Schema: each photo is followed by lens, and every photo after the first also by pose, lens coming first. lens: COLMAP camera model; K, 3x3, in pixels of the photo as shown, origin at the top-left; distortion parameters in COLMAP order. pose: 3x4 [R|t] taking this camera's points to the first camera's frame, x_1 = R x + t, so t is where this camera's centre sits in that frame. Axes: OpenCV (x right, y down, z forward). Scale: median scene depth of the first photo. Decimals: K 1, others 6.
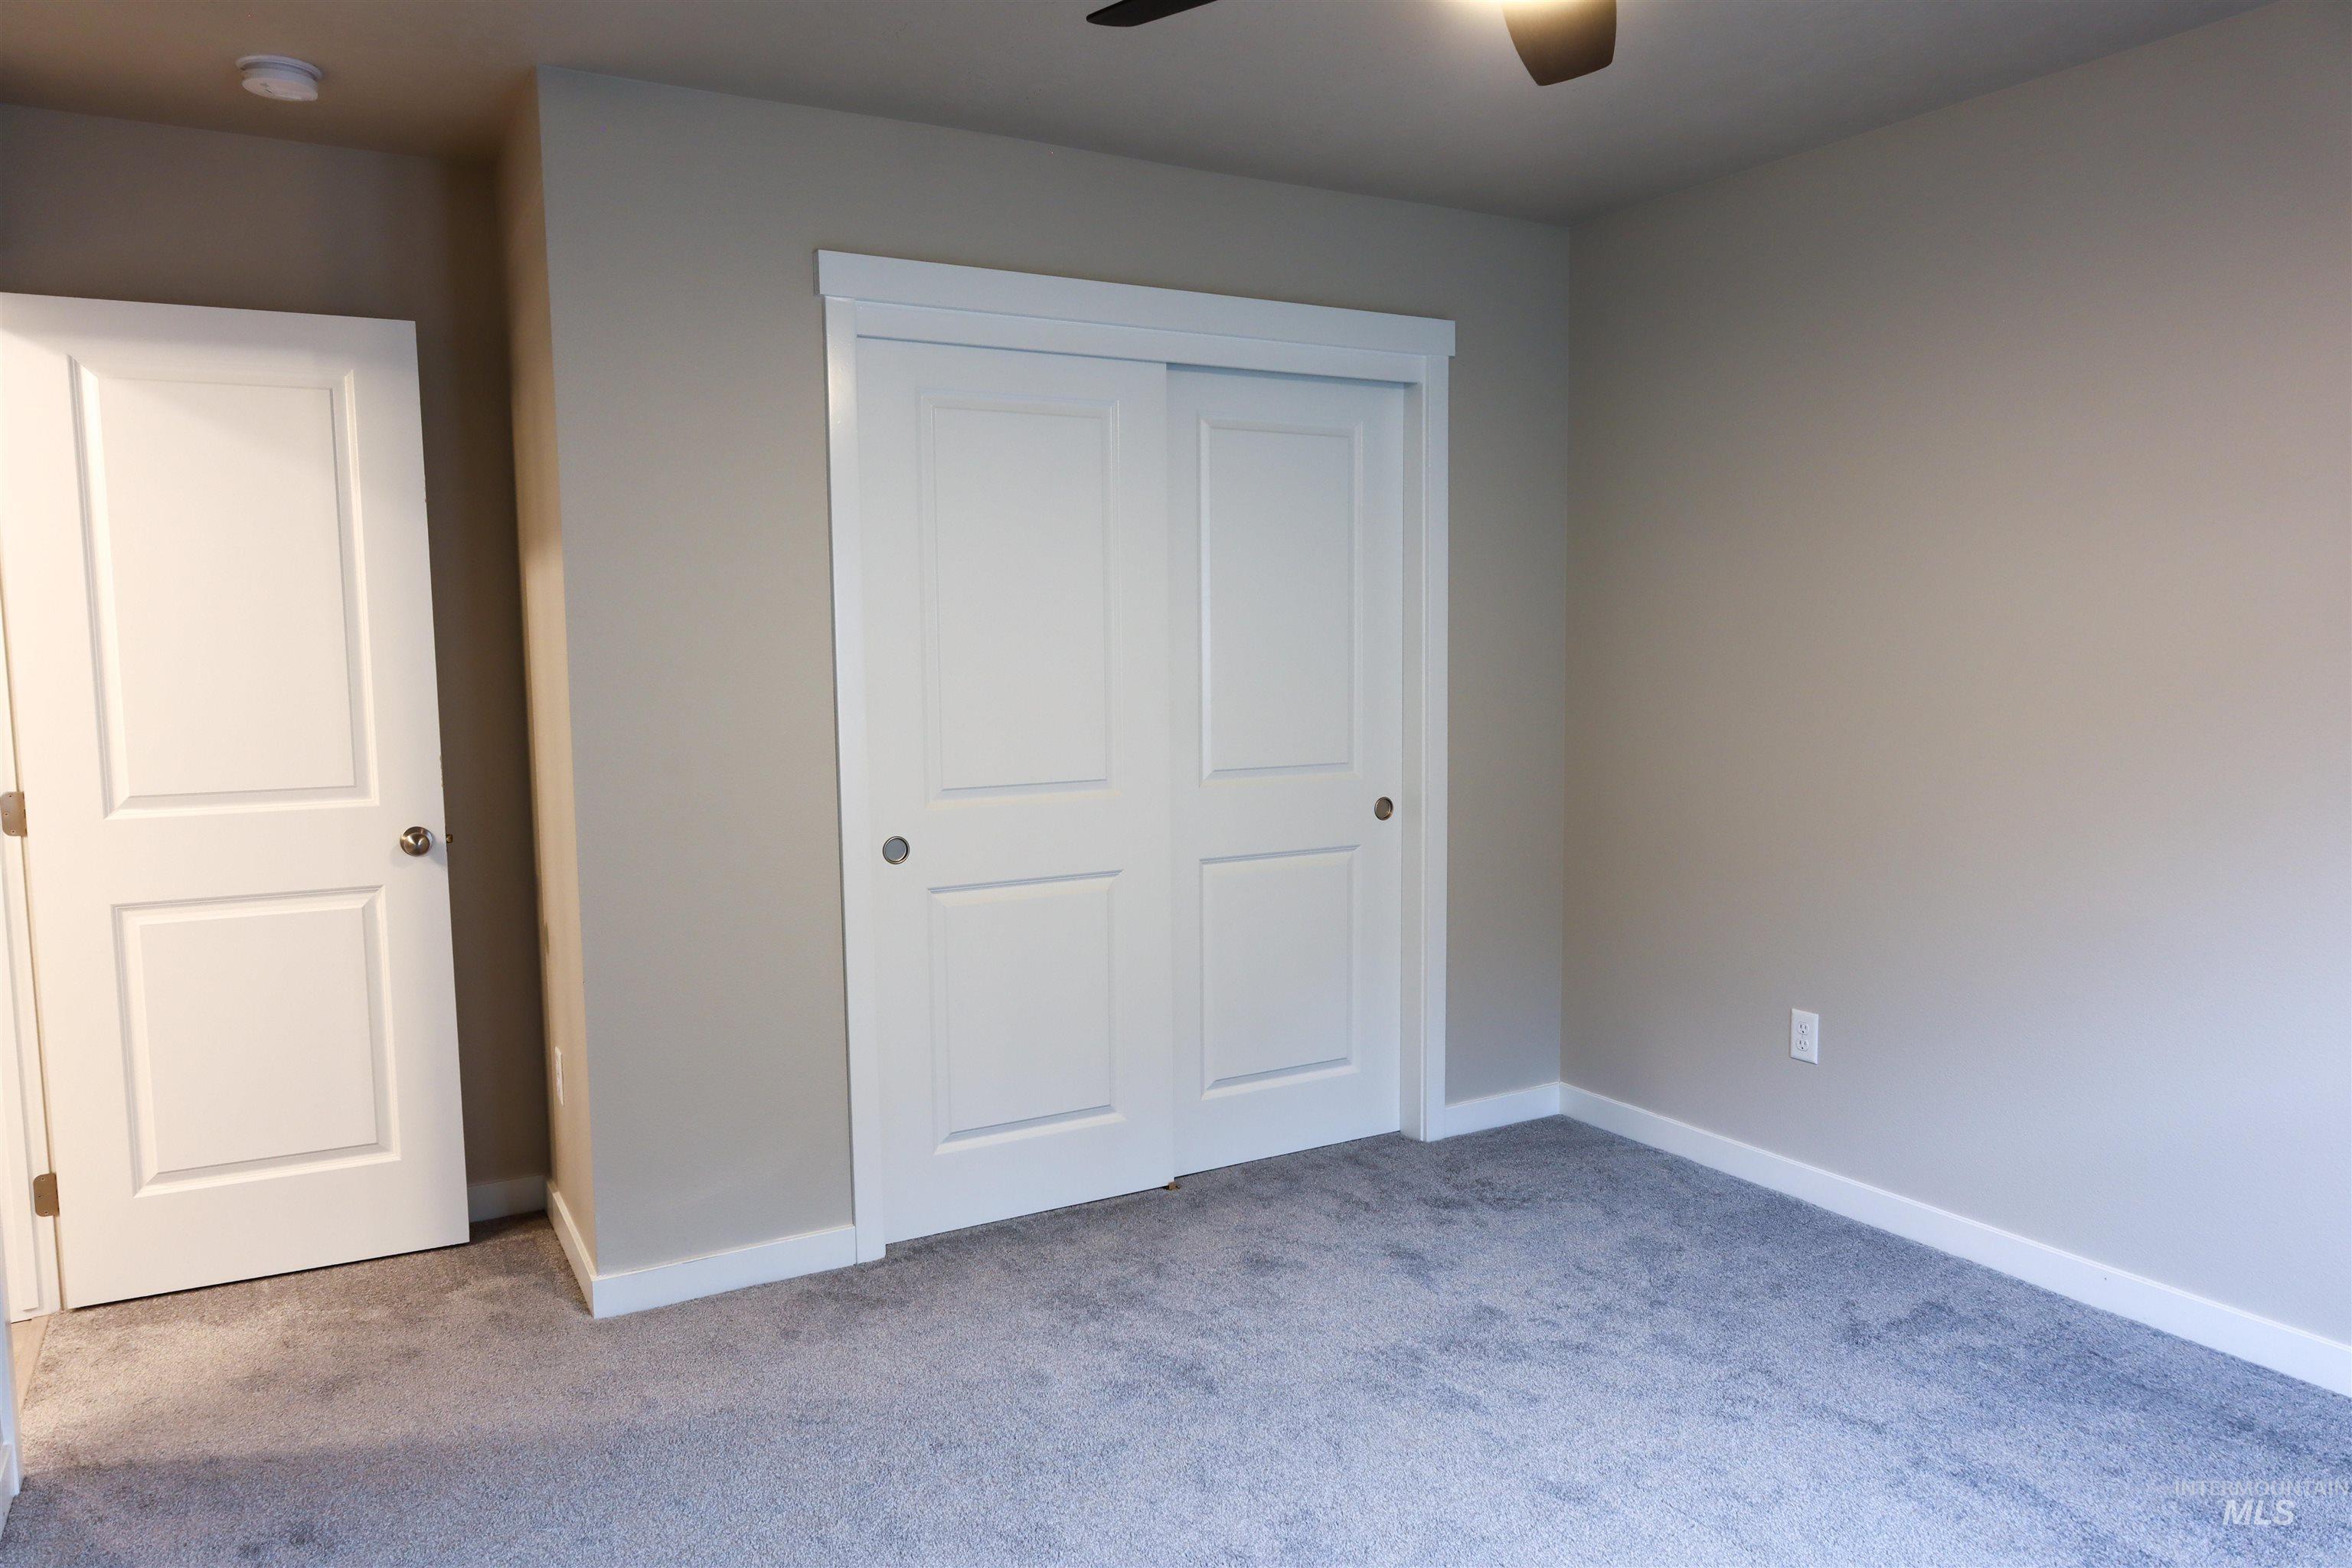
lens RADIAL K [[1591.1, 0, 1176.5], [0, 1591.1, 789.2], [0, 0, 1]] dist [0.000392, -0.003413]
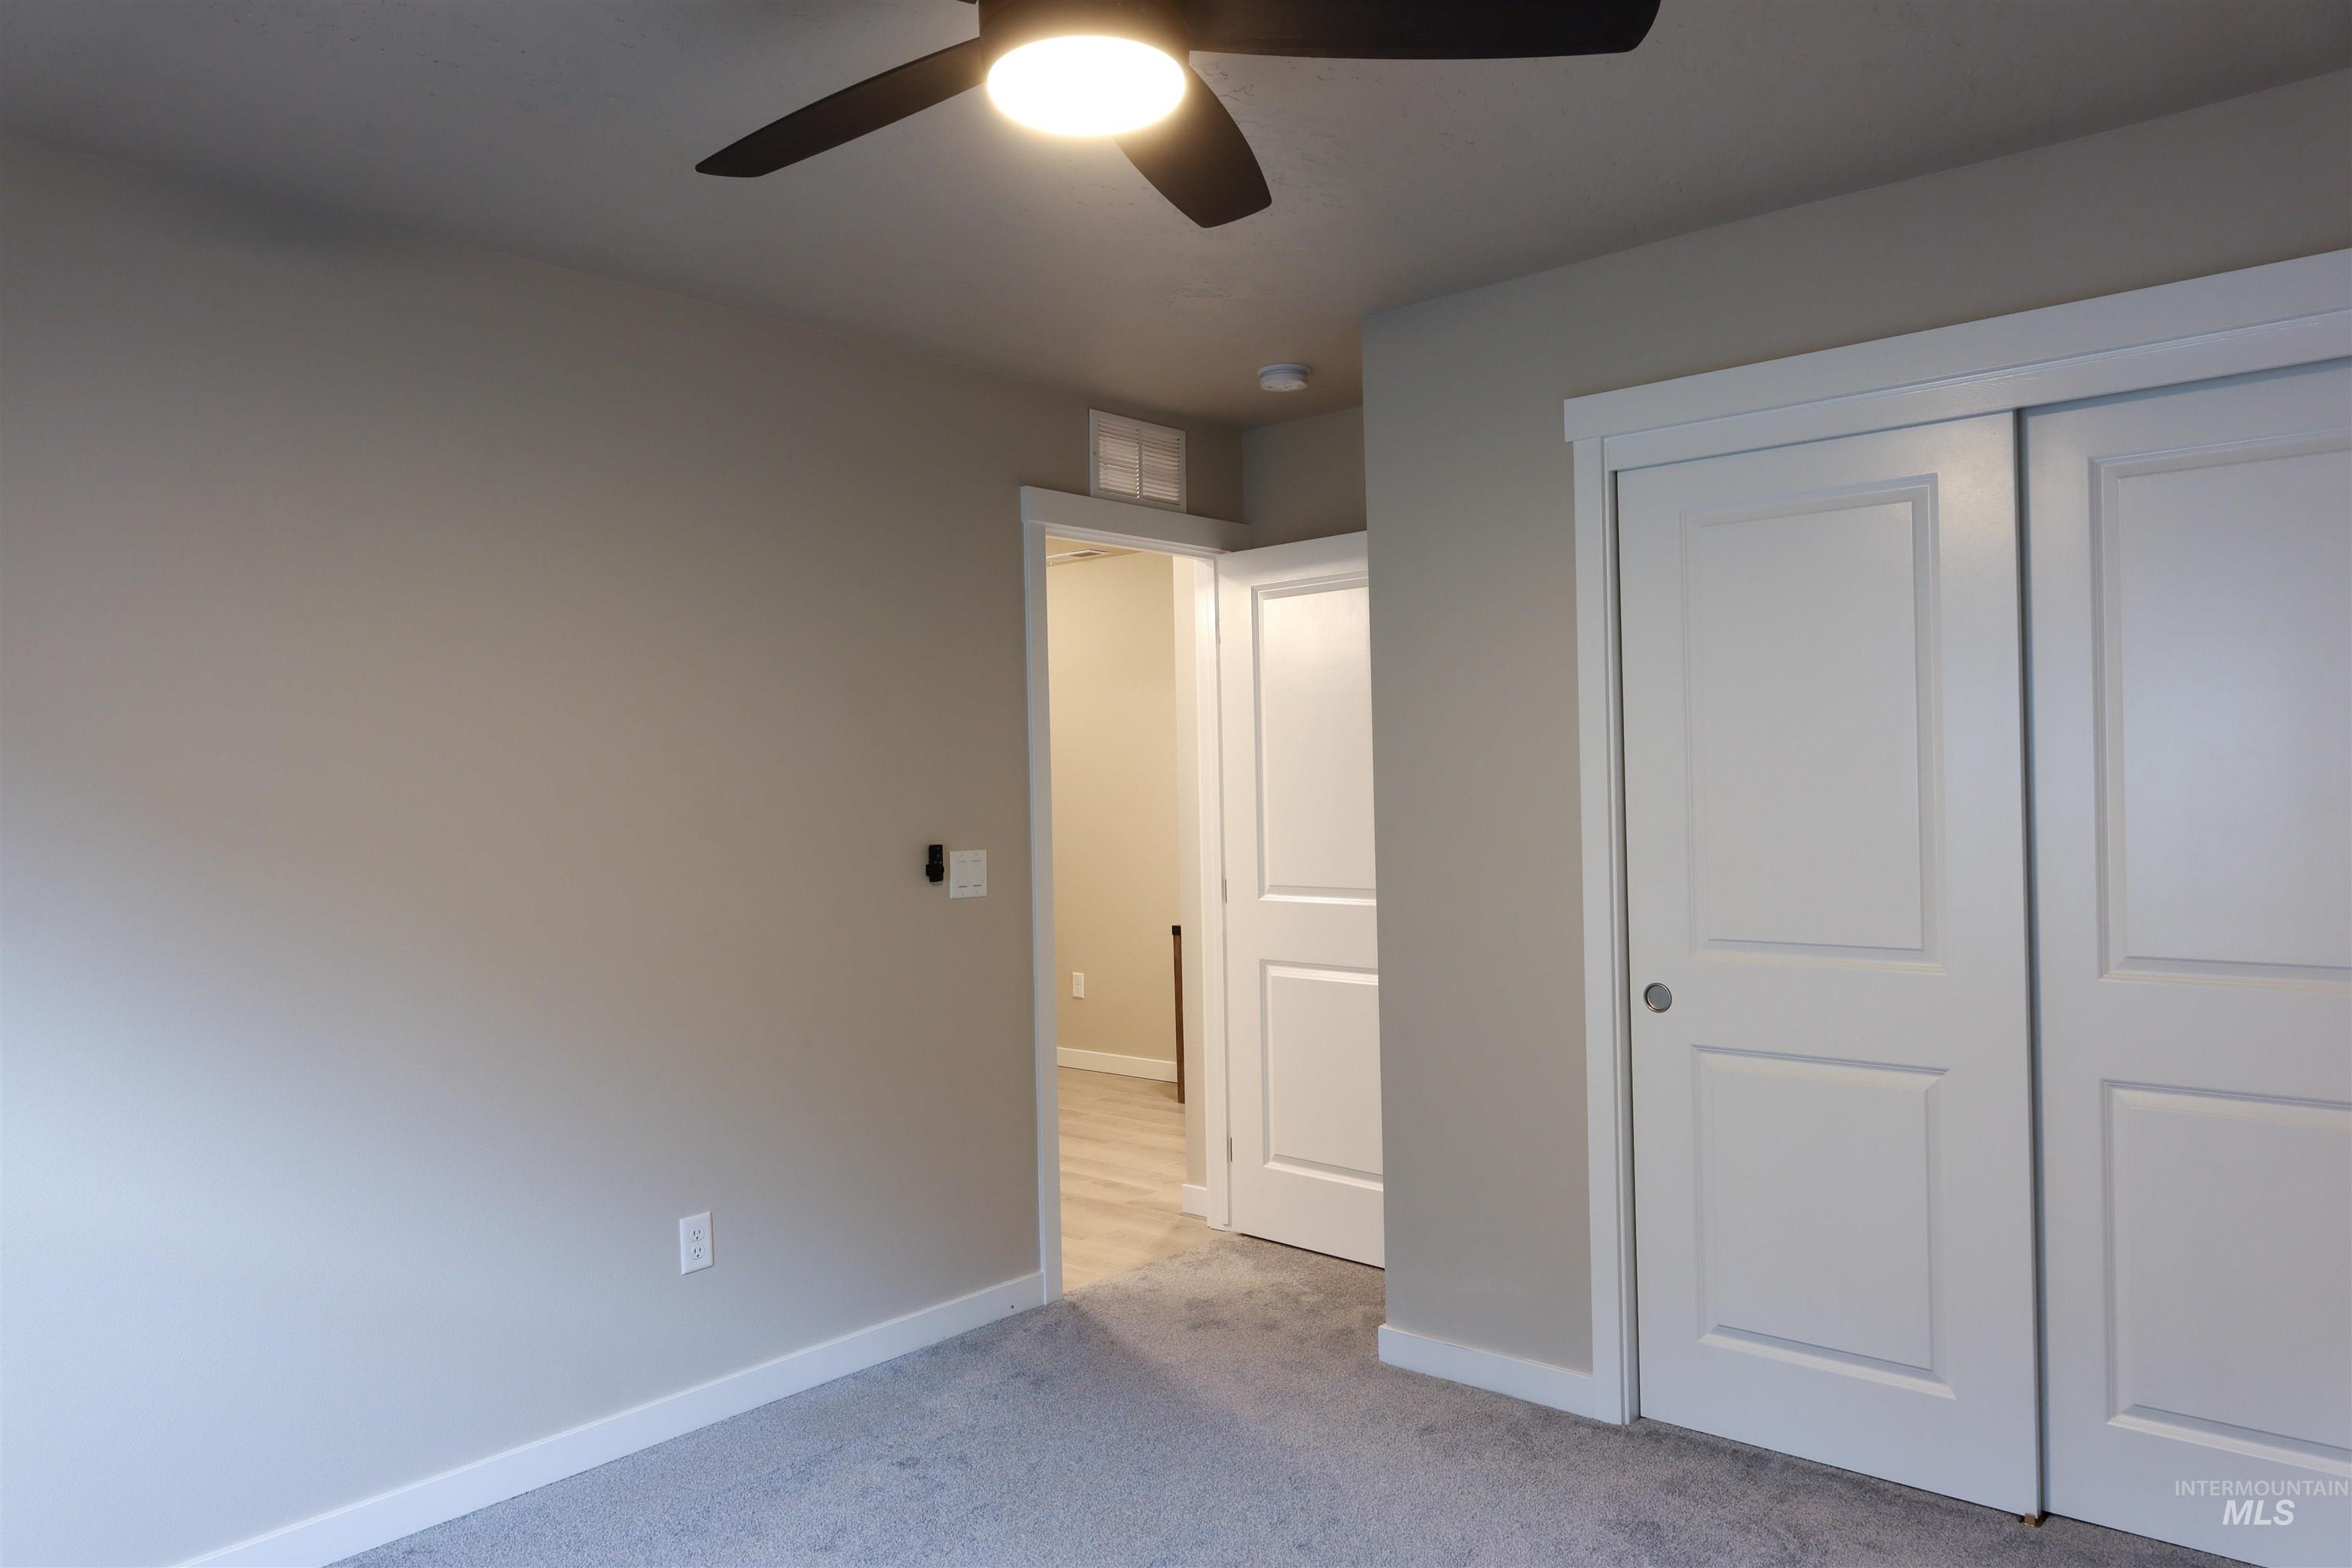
lens RADIAL K [[1591.1, 0, 1176.5], [0, 1591.1, 789.2], [0, 0, 1]] dist [0.000392, -0.003413]
pose [[0.318771, 0.009040, -0.947789, 0.674197], [-0.073548, 0.997175, -0.015225, -0.053260], [0.944974, 0.074561, 0.318535, 0.451849]]
